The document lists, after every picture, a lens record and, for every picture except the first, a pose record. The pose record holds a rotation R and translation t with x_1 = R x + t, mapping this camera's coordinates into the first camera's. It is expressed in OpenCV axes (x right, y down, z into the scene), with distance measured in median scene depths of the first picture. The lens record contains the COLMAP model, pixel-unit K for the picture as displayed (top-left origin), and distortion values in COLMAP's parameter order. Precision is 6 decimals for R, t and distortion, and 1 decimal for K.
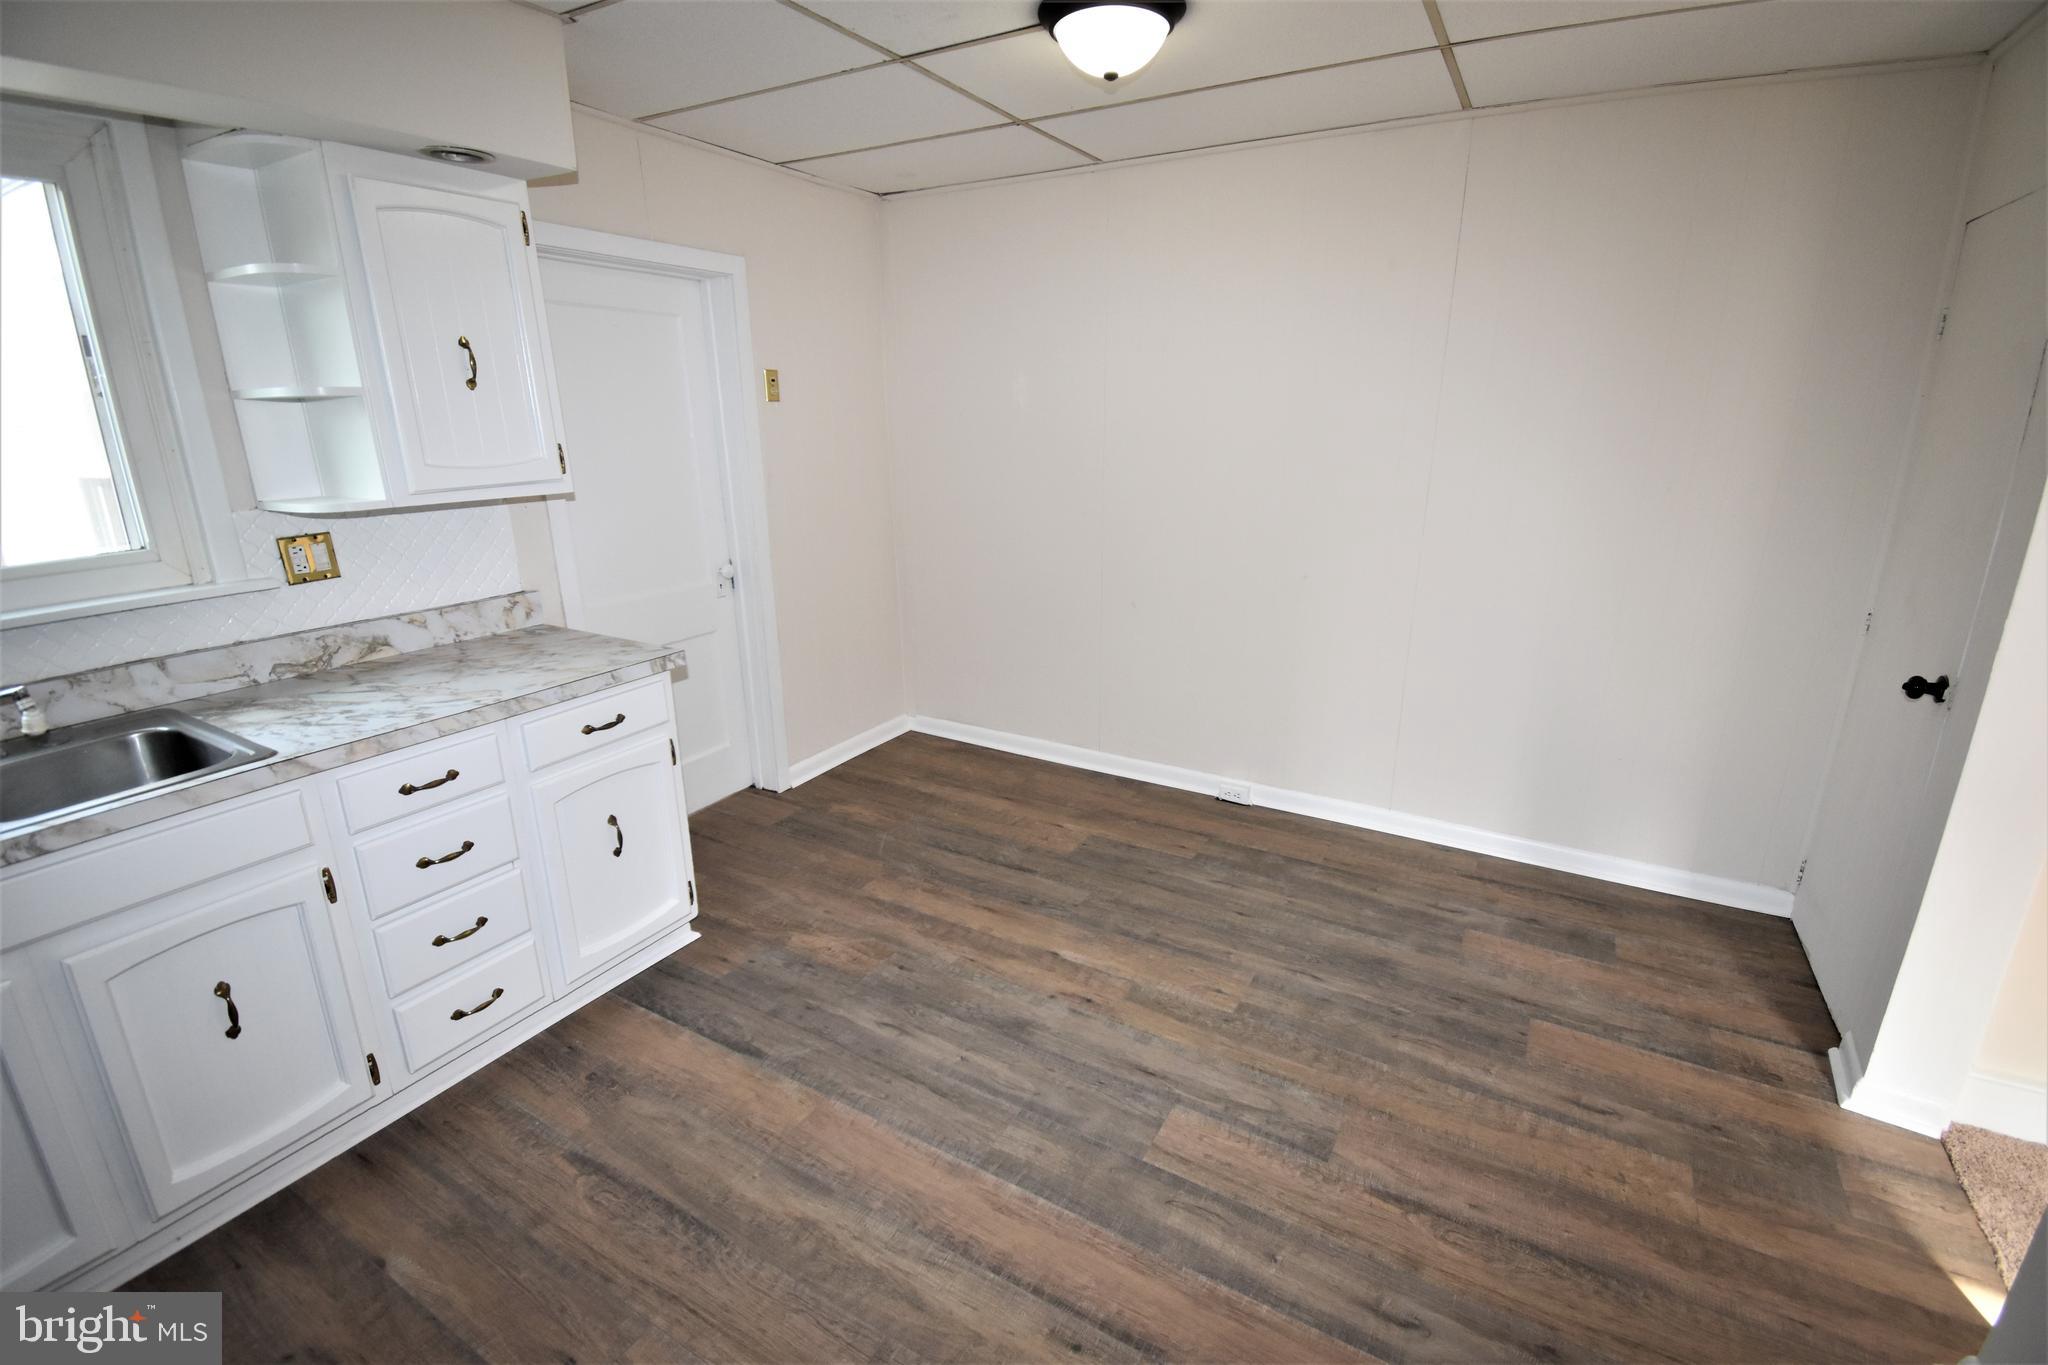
lens RADIAL K [[903.3, 0, 1024.1], [0, 903.3, 680.0], [0, 0, 1]] dist [-0.000071, -0.014001]
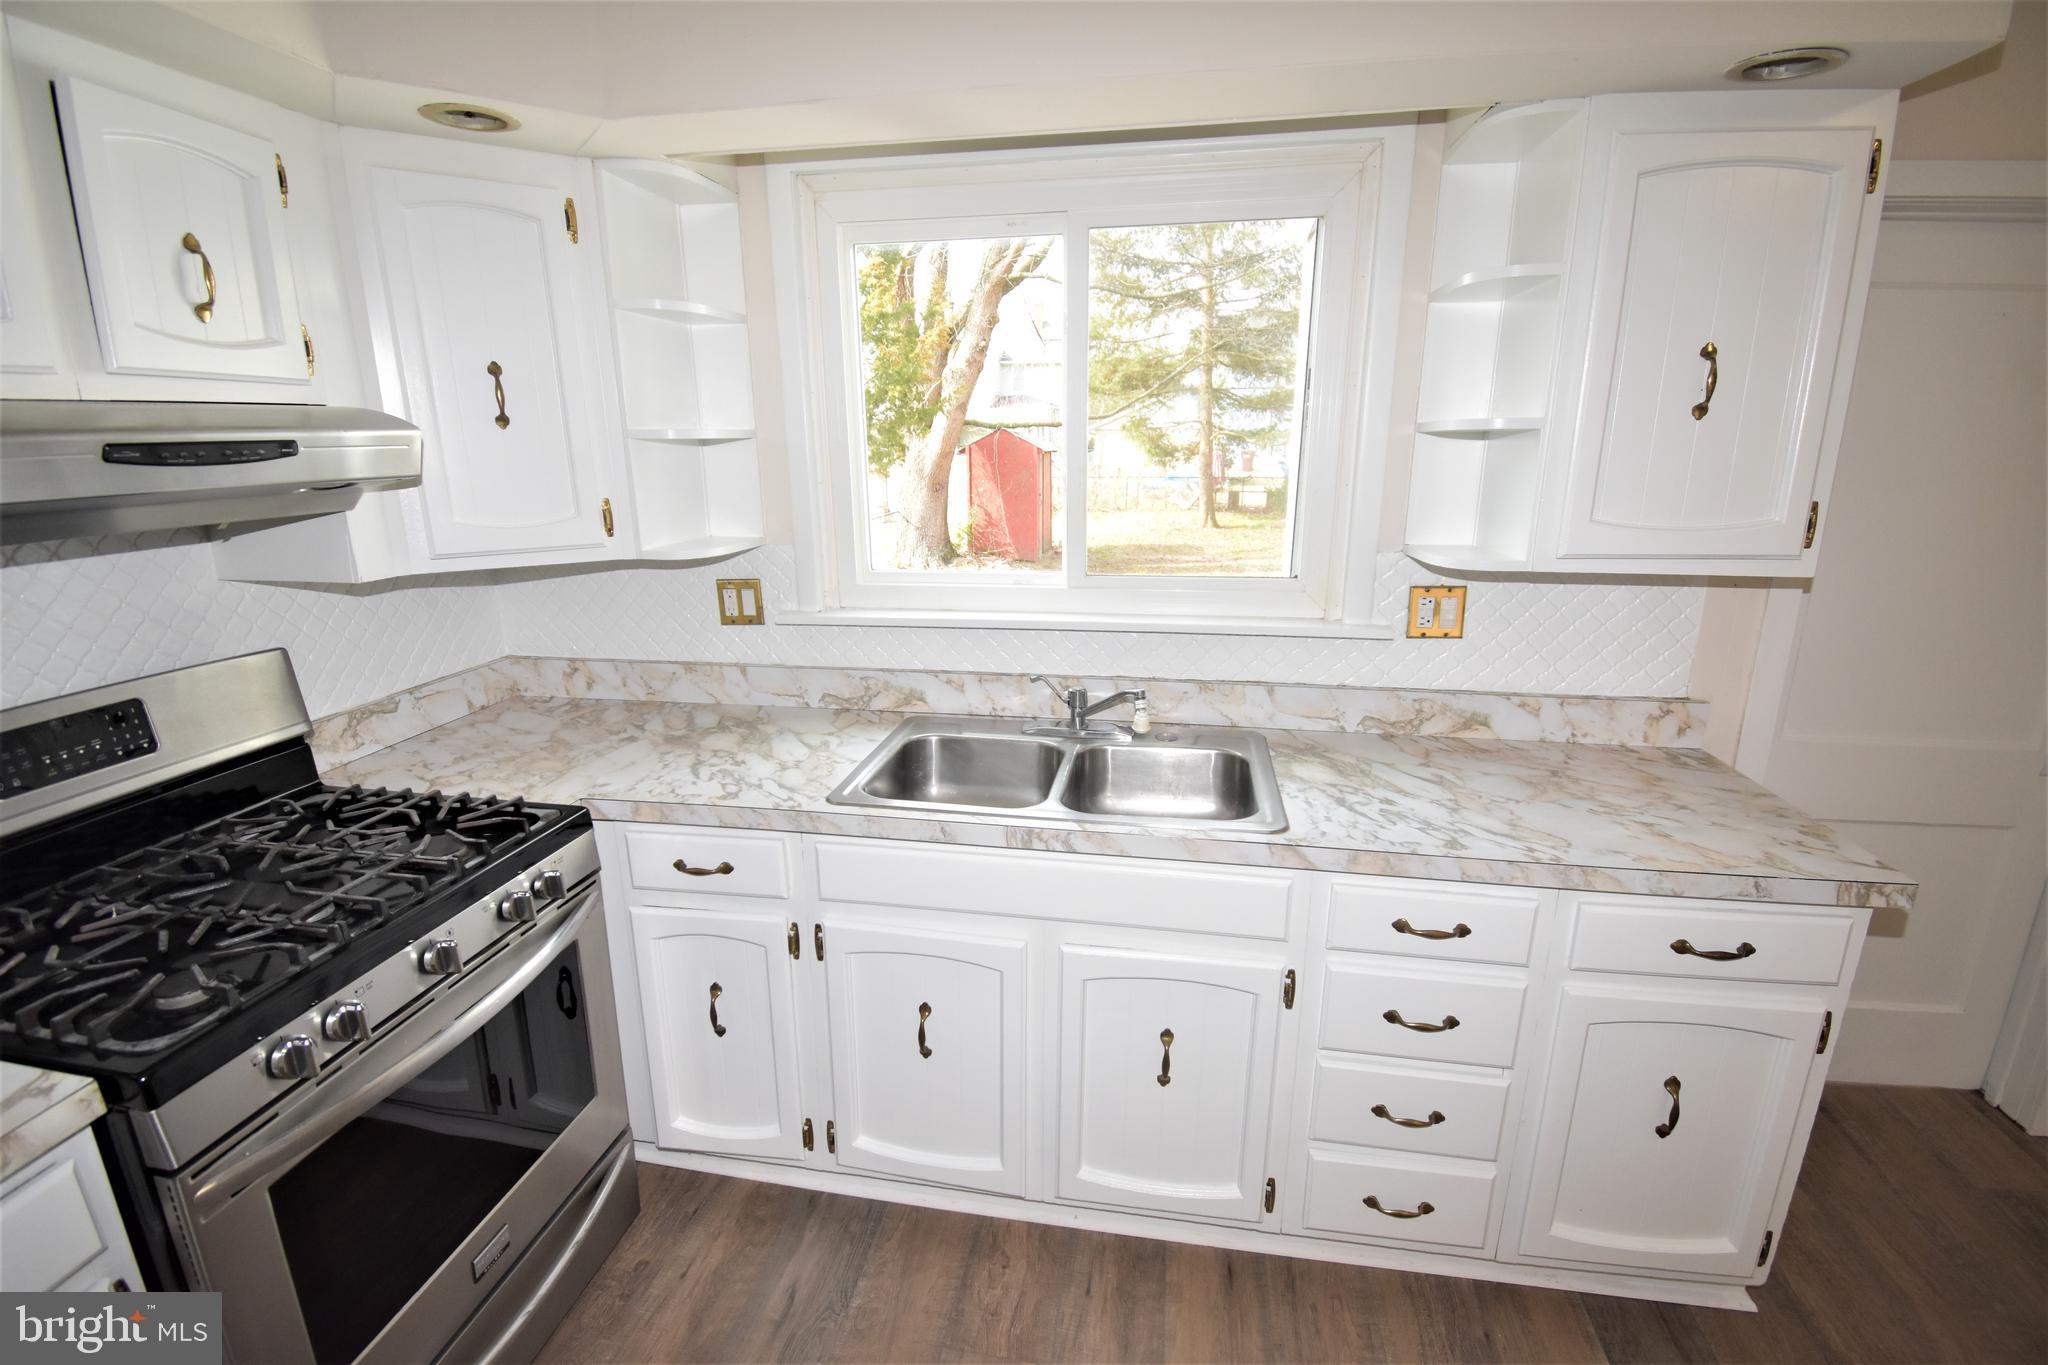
lens RADIAL K [[903.3, 0, 1033.7], [0, 903.3, 685.1], [0, 0, 1]] dist [-0.000071, -0.014001]
pose [[0.353903, 0.245529, -0.902479, -0.123785], [-0.269224, 0.950829, 0.153108, -0.100266], [0.895696, 0.188783, 0.402604, 0.315592]]
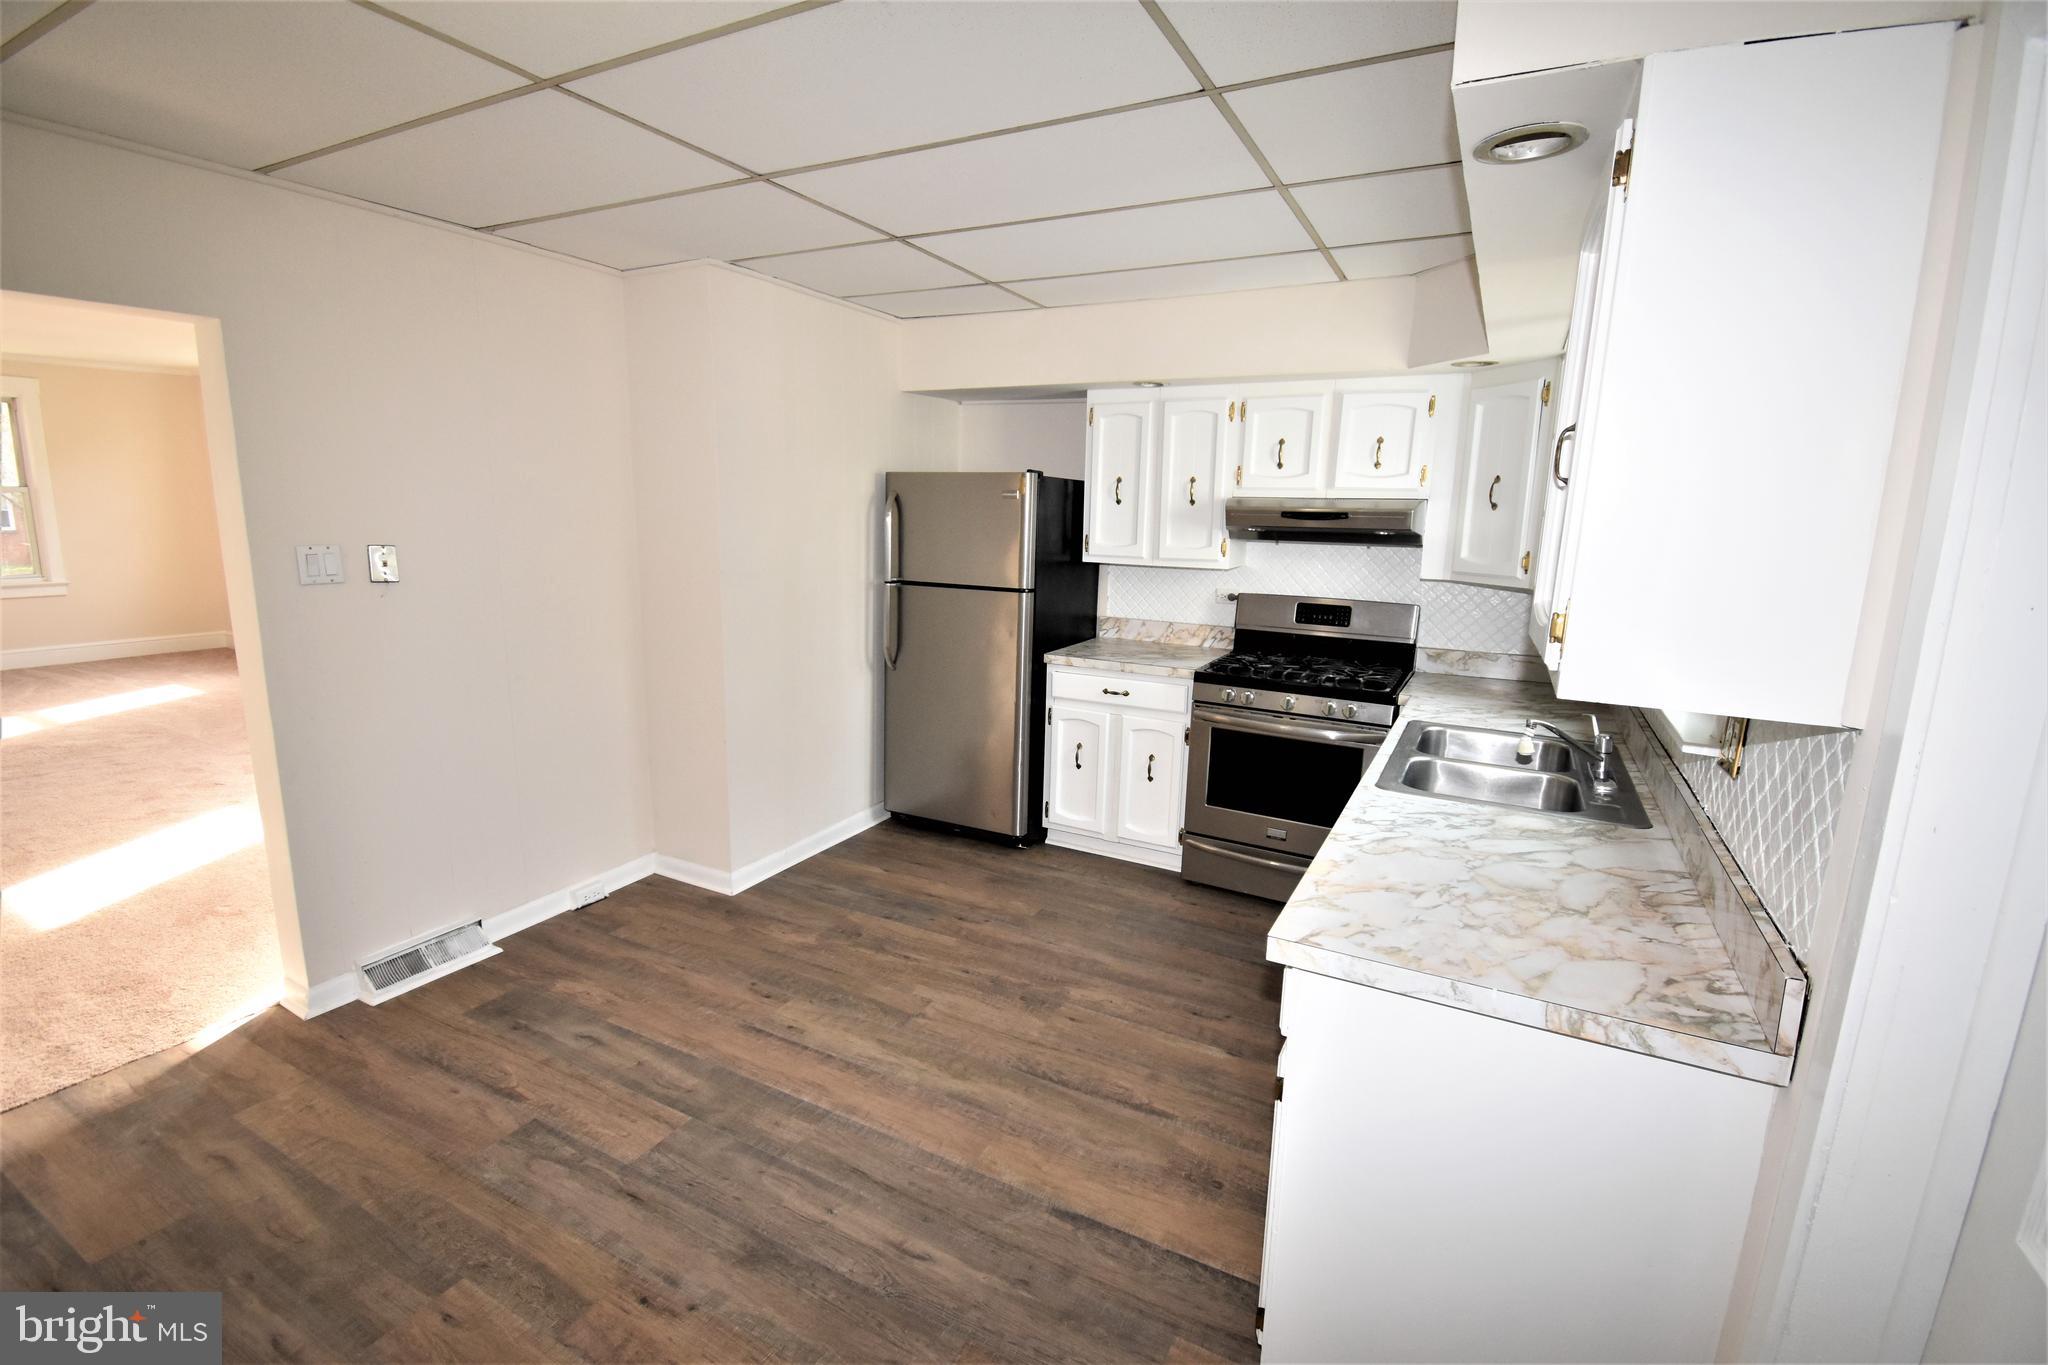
lens RADIAL K [[903.3, 0, 1026.9], [0, 903.3, 680.6], [0, 0, 1]] dist [-0.000071, -0.014001]
pose [[-0.998812, -0.013398, -0.046843, -0.226033], [-0.033666, 0.884789, 0.464775, -0.501160], [0.035219, 0.465800, -0.884189, 1.640550]]
